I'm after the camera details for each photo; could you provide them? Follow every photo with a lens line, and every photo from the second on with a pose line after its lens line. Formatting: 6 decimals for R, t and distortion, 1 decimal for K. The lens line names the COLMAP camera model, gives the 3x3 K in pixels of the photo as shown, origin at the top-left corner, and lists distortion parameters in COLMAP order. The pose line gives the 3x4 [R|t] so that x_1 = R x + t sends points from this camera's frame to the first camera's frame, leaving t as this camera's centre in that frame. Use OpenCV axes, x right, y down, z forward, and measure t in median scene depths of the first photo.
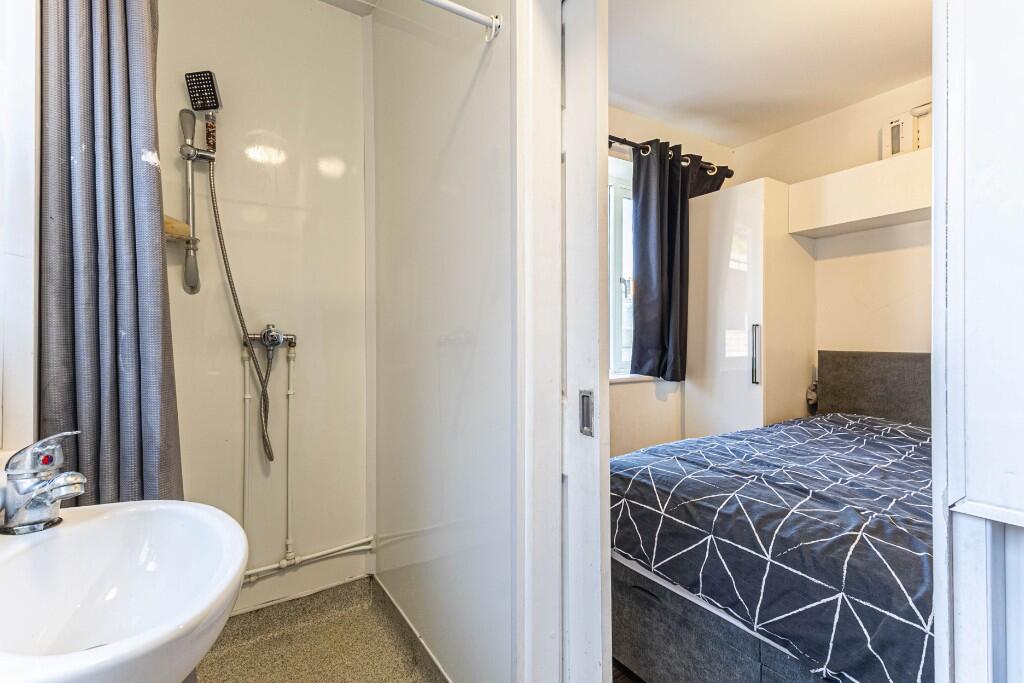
lens RADIAL K [[464.3, 0, 509.0], [0, 464.3, 339.8], [0, 0, 1]] dist [0.004231, 0.000647]
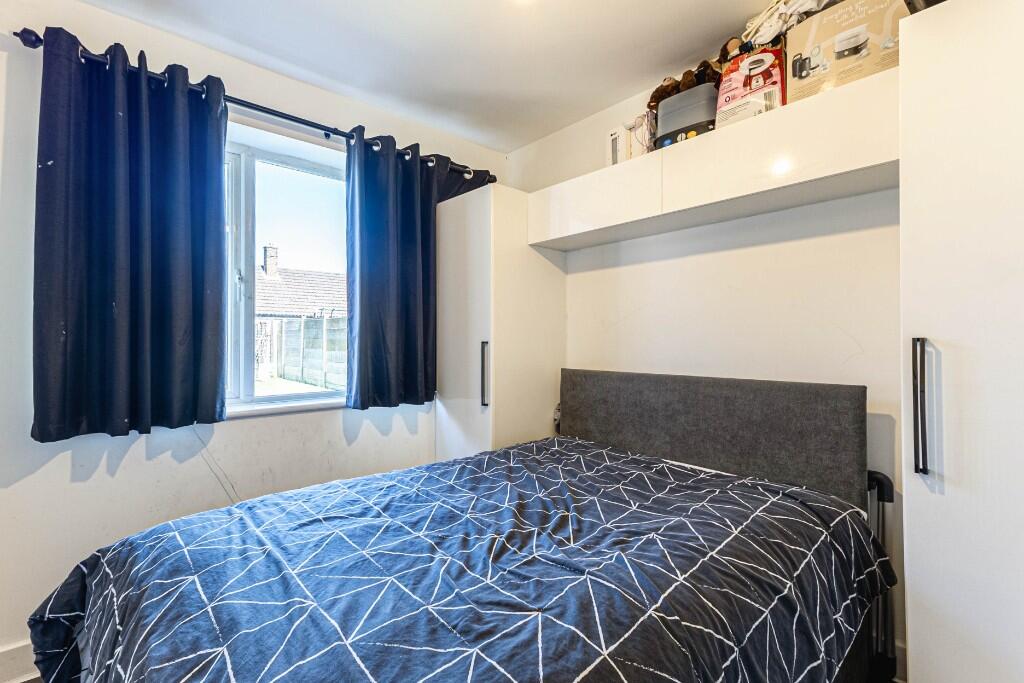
lens RADIAL K [[464.3, 0, 522.3], [0, 464.3, 339.2], [0, 0, 1]] dist [0.004231, 0.000647]
pose [[0.985186, 0.007275, 0.171336, 0.411124], [-0.004942, 0.999889, -0.014040, -0.022230], [-0.171419, 0.012985, 0.985113, 0.074409]]
